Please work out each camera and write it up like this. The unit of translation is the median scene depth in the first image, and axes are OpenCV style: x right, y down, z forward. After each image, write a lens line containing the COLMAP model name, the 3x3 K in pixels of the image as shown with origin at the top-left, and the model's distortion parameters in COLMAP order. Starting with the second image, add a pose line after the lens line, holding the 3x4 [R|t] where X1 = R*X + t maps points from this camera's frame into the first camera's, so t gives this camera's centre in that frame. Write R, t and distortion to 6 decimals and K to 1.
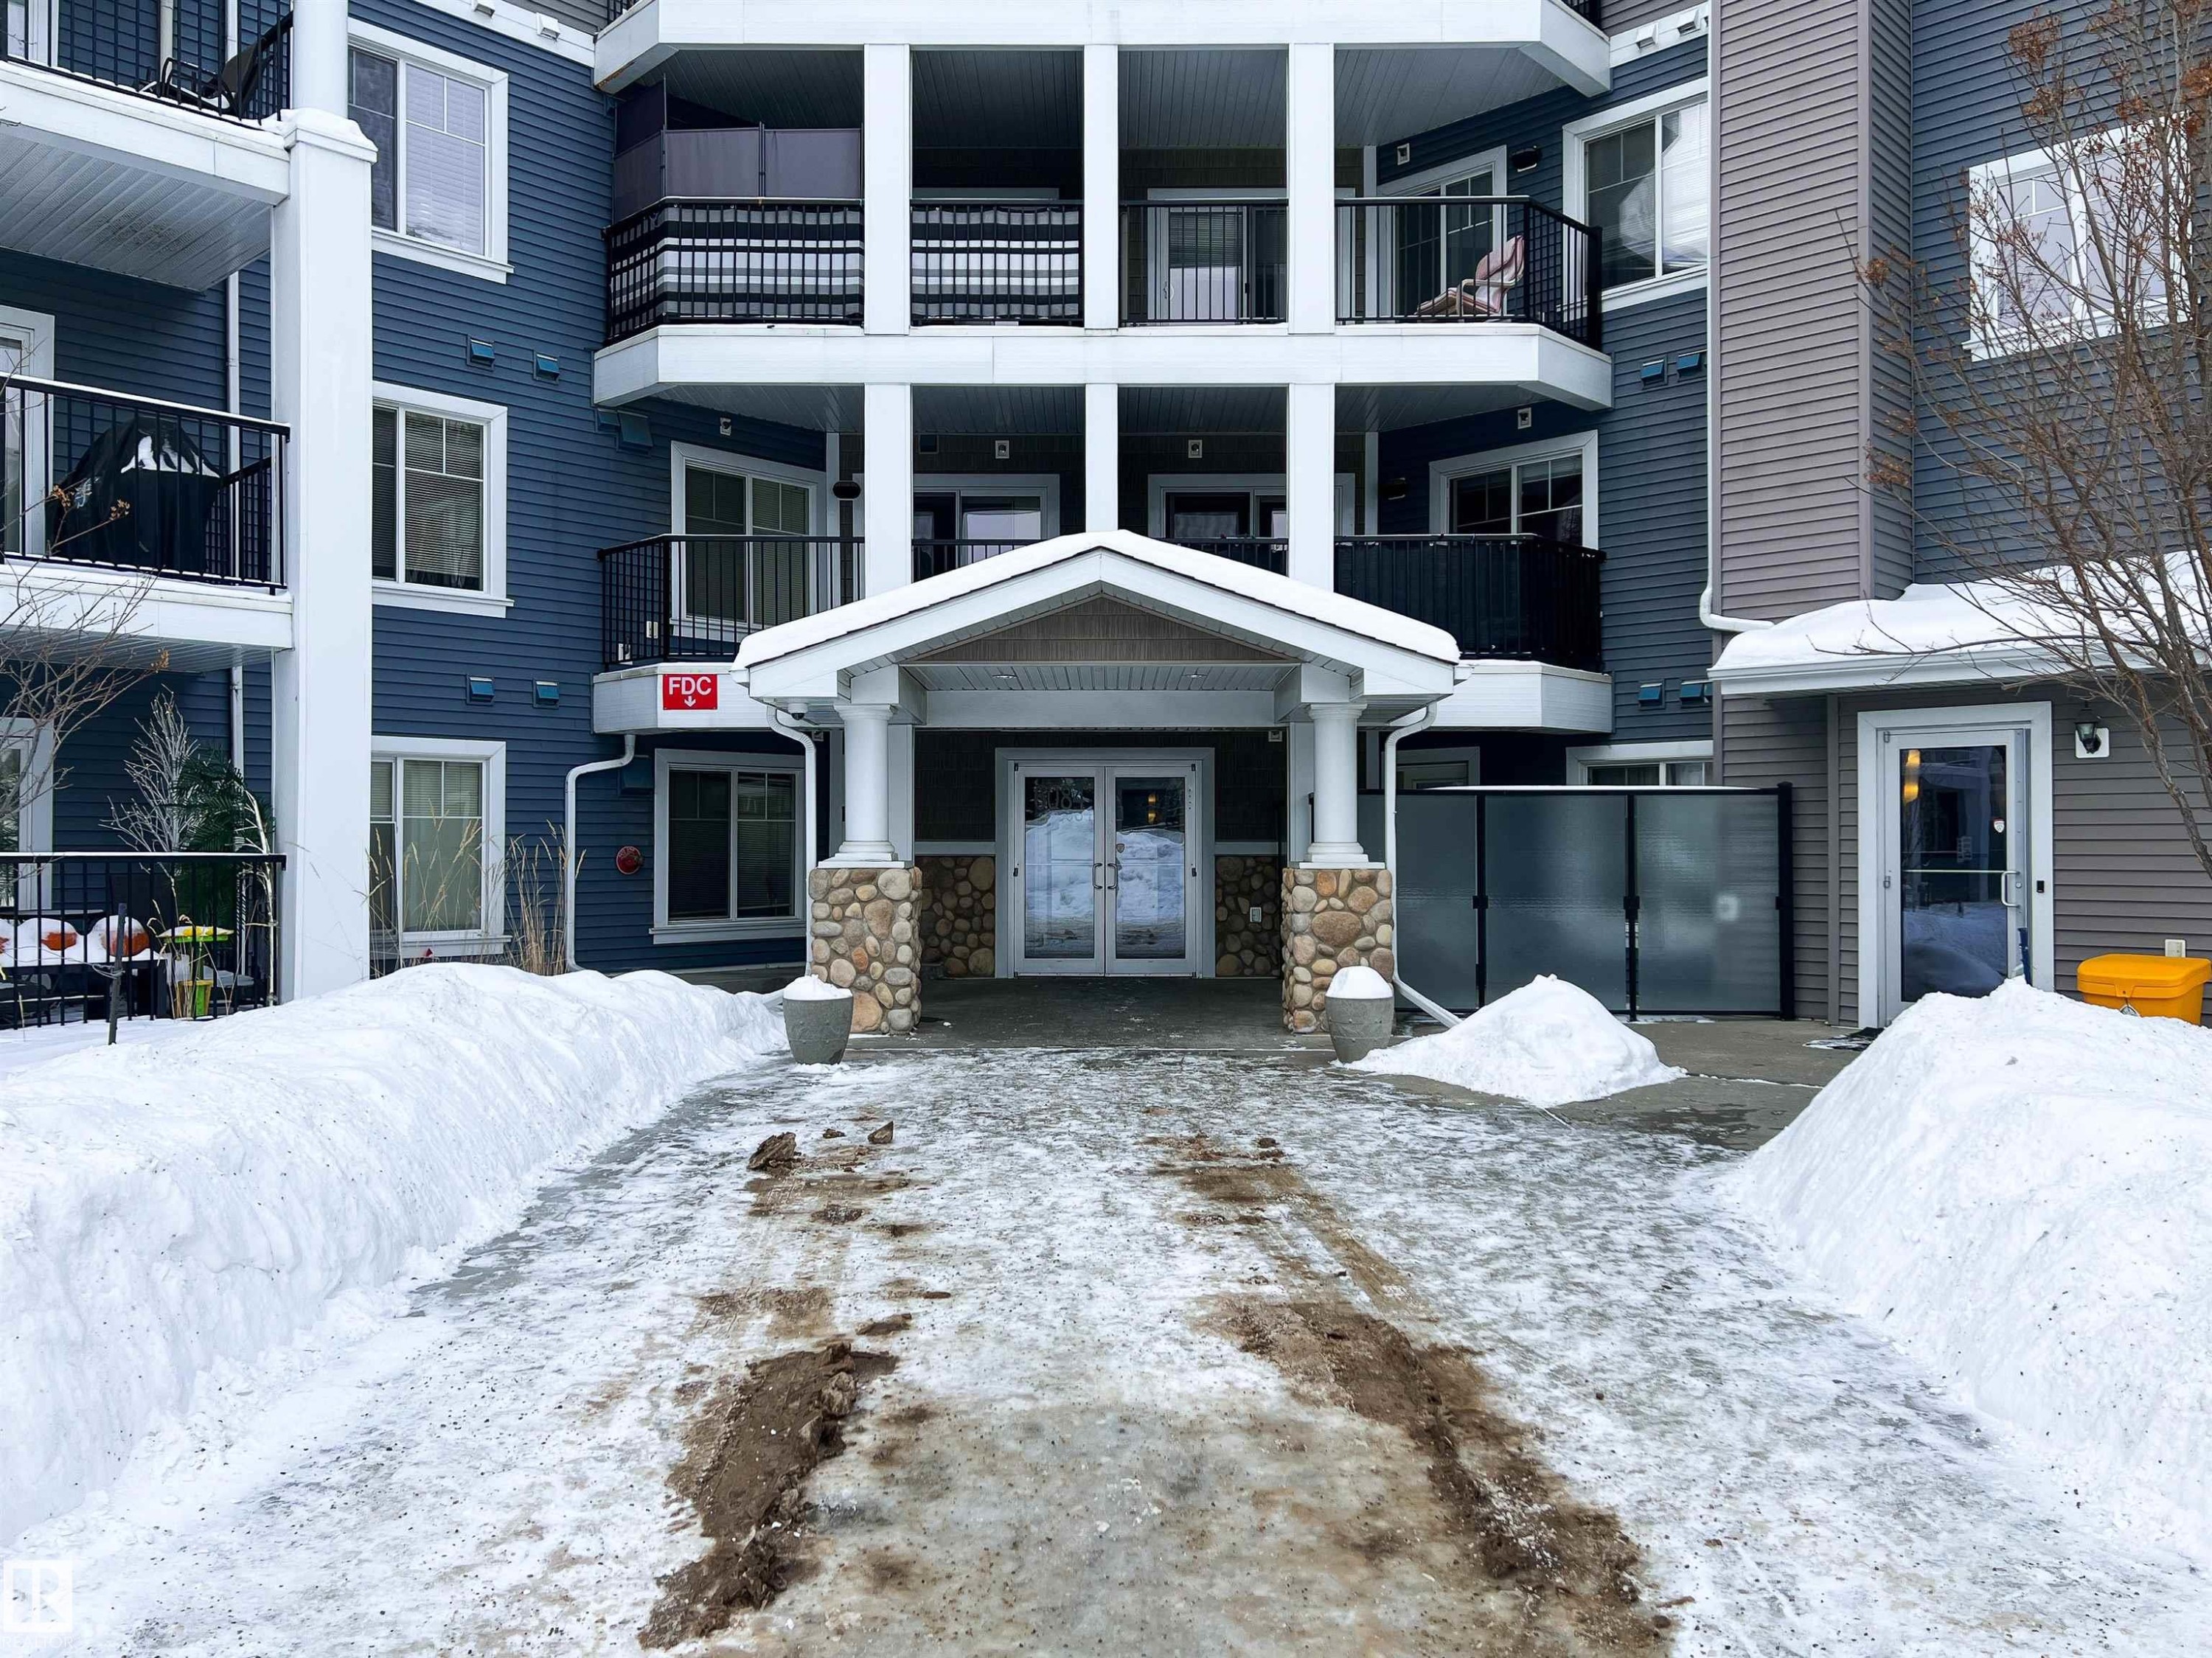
lens RADIAL K [[1647.0, 0, 1106.0], [0, 1647.0, 829.0], [0, 0, 1]] dist [0.010830, -0.007821]
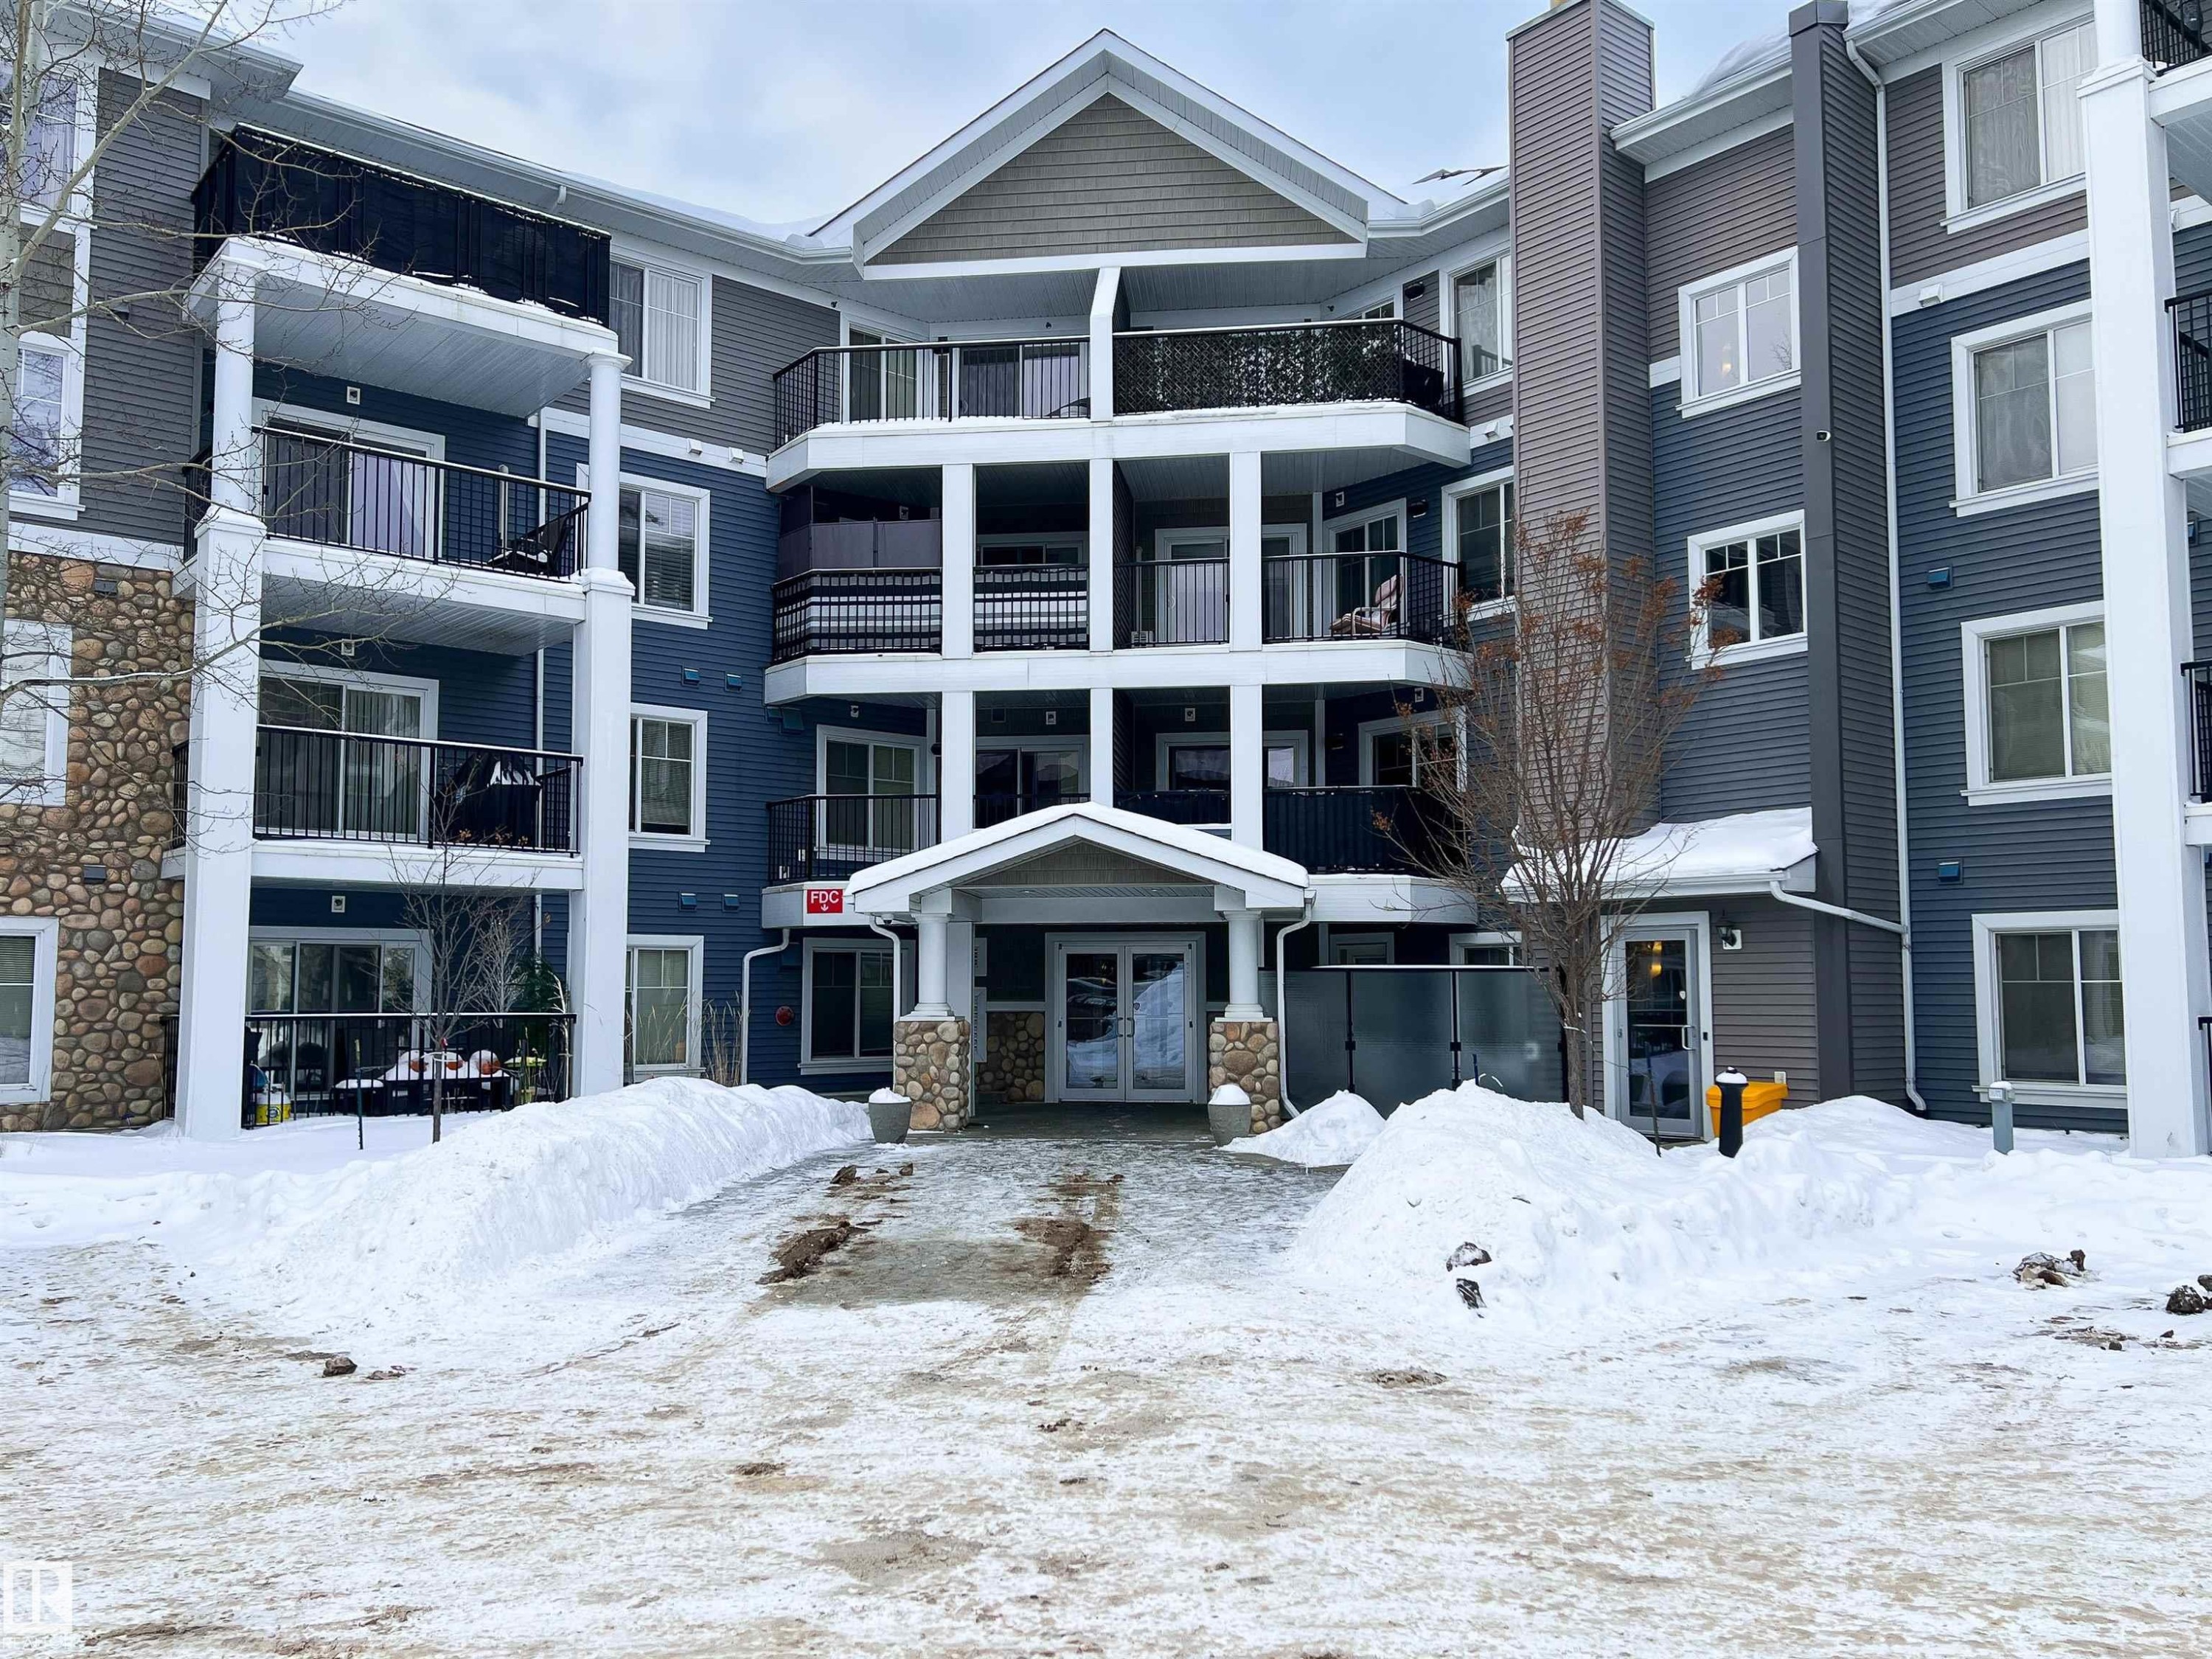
lens RADIAL K [[1768.9, 0, 1099.0], [0, 1768.9, 854.7], [0, 0, 1]] dist [0.070279, -0.001339]
pose [[0.992556, -0.010570, -0.121330, 0.182881], [0.002060, 0.997541, -0.070053, -0.013264], [0.121772, 0.069282, 0.990137, -0.540231]]
